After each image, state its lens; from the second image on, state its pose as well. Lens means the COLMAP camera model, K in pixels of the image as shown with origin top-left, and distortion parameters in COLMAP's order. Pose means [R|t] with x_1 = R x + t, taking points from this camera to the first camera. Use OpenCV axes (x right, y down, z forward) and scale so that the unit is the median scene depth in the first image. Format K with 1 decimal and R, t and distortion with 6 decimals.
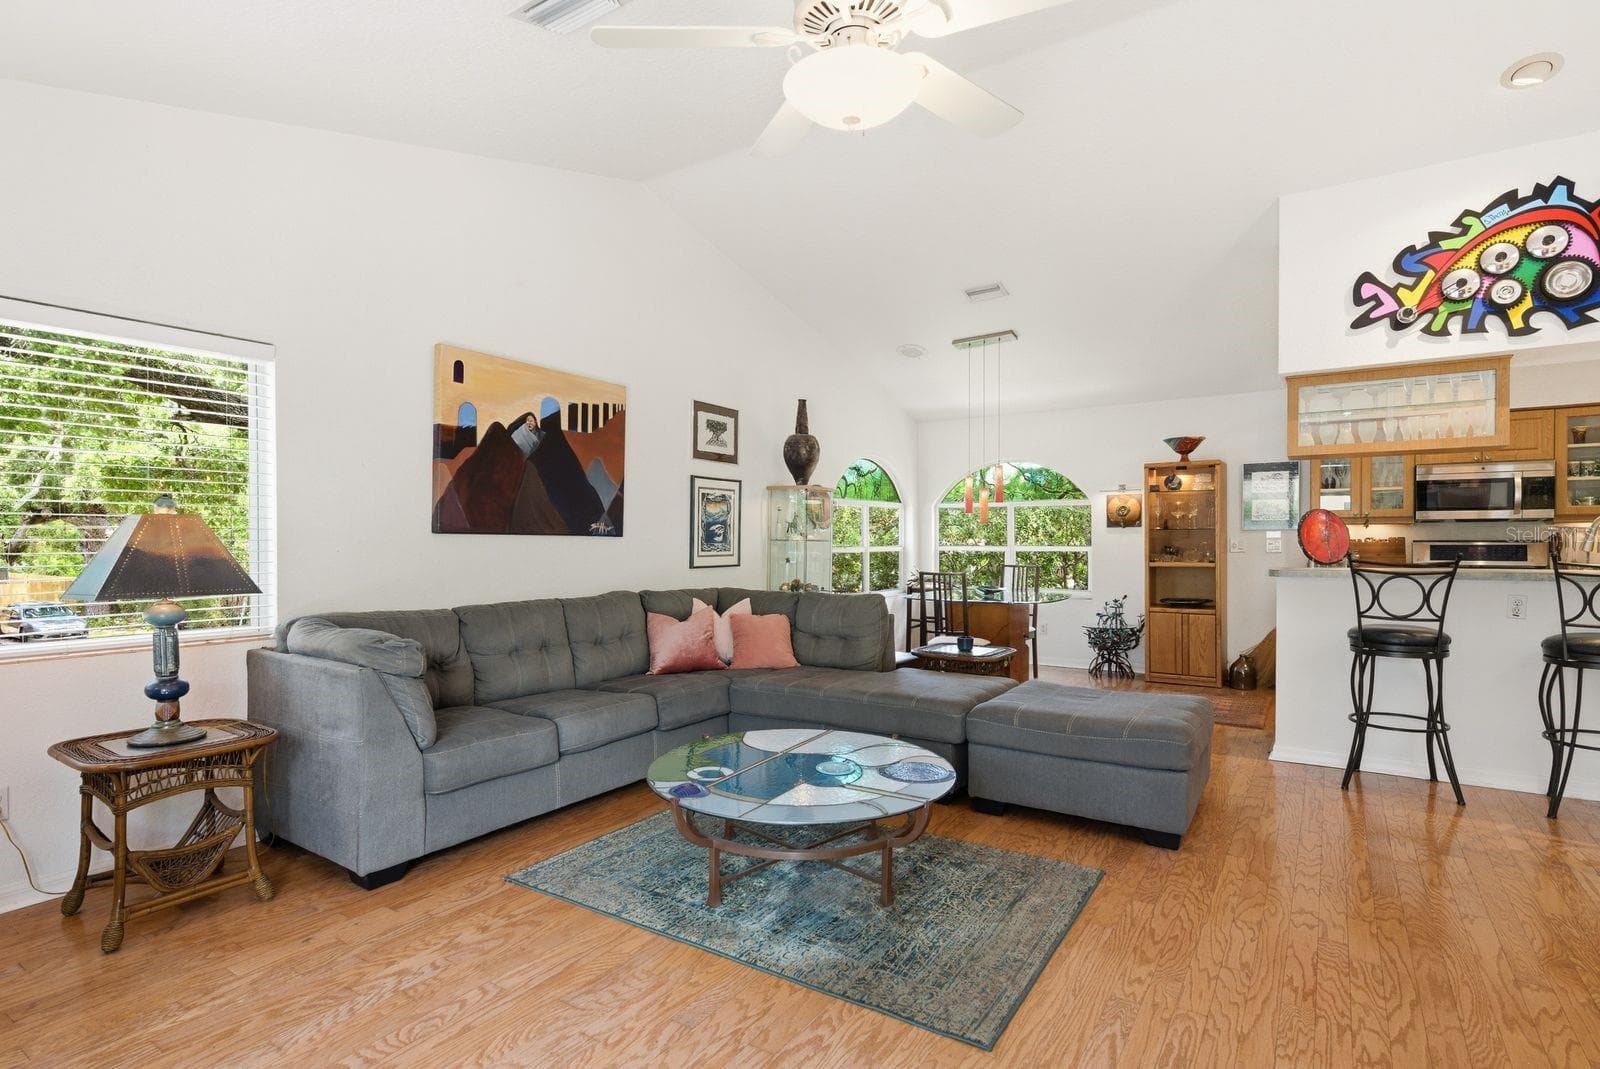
lens RADIAL K [[809.3, 0, 801.5], [0, 809.3, 542.8], [0, 0, 1]] dist [0.001140, 0.000542]
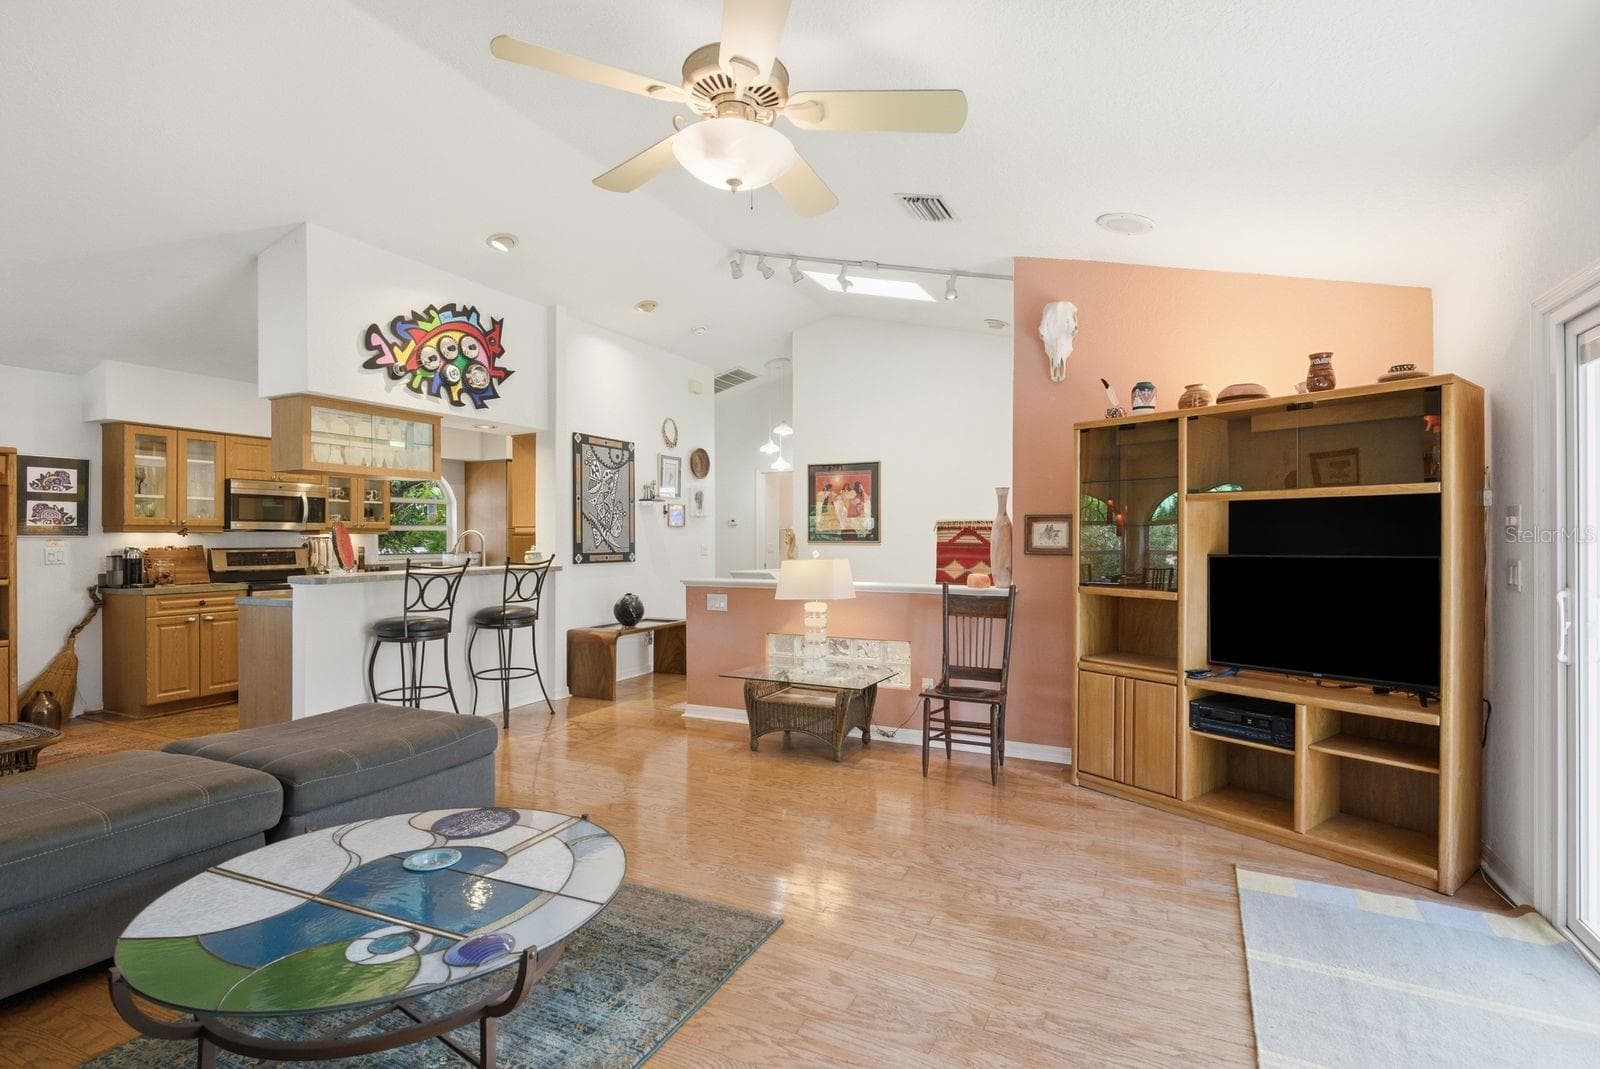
lens RADIAL K [[770.1, 0, 800.0], [0, 770.1, 534.5], [0, 0, 1]] dist [-0.000235, -0.000070]
pose [[-0.130371, 0.008926, 0.991425, -0.535855], [0.009031, 0.999929, -0.007815, -0.011032], [-0.991424, 0.007934, -0.130442, 0.563536]]
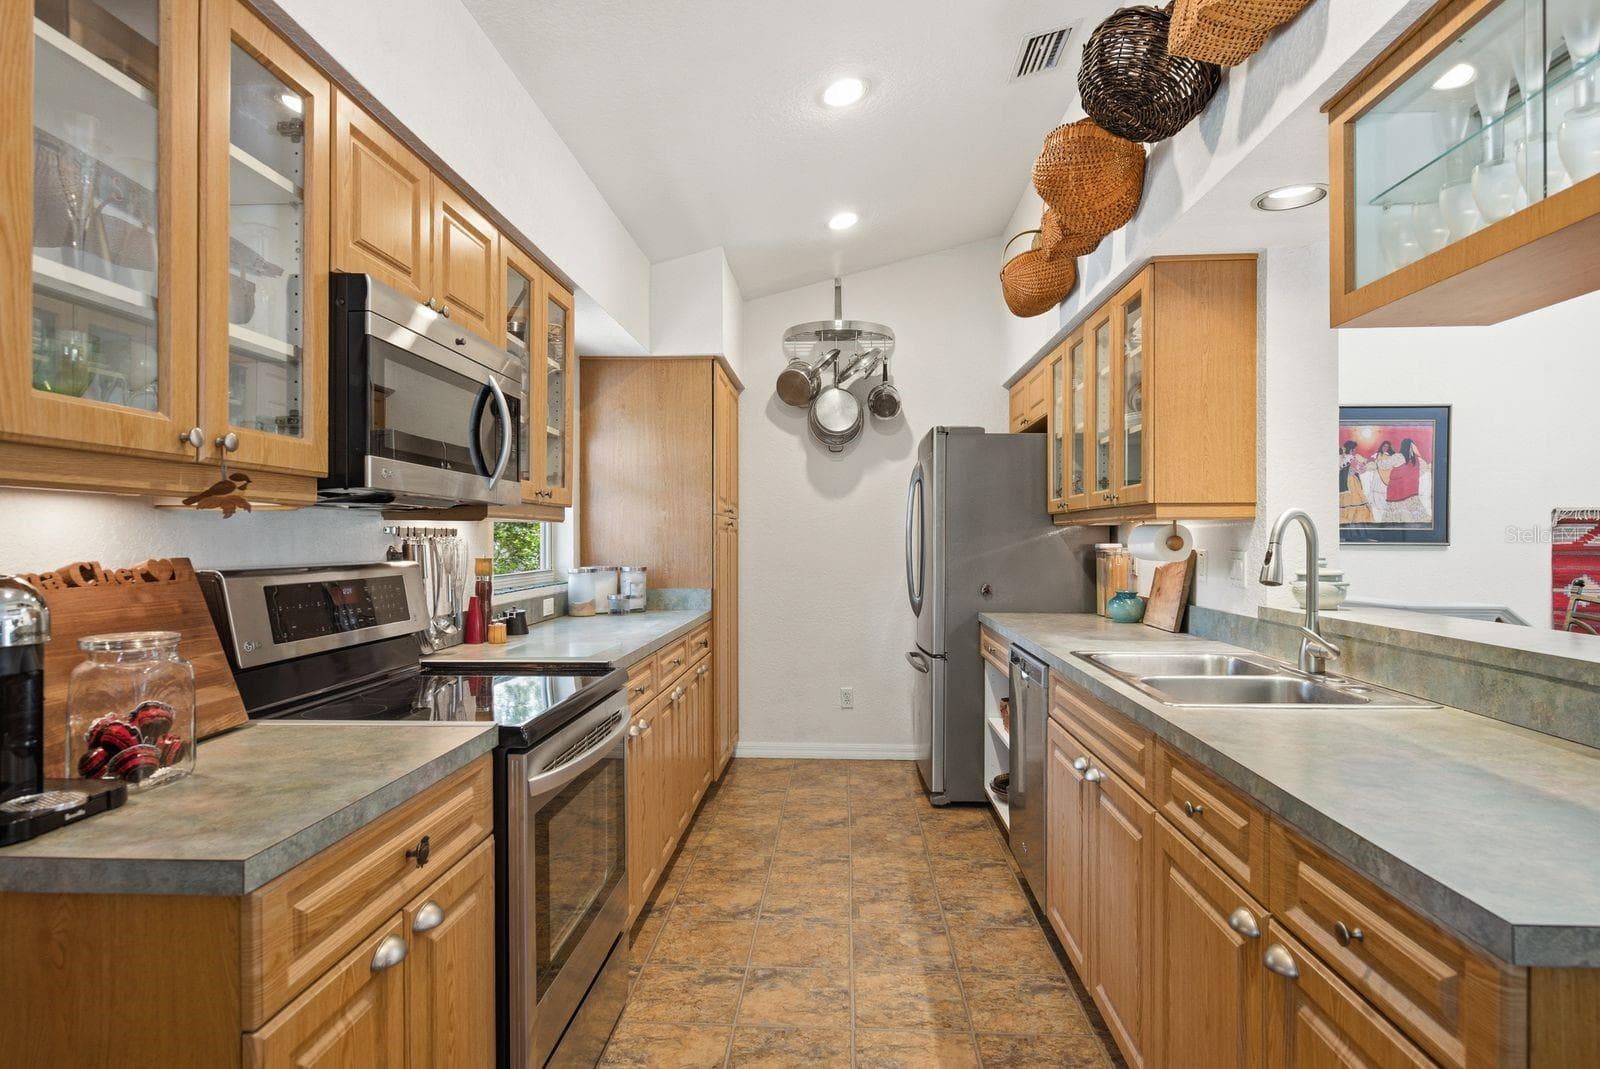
lens RADIAL K [[869.4, 0, 800.0], [0, 869.4, 534.5], [0, 0, 1]] dist [-0.000794, -0.000766]
pose [[-0.509720, 0.002141, 0.860338, 0.689616], [0.003819, 0.999993, -0.000225, -0.021976], [-0.860332, 0.003171, -0.509724, 1.528469]]
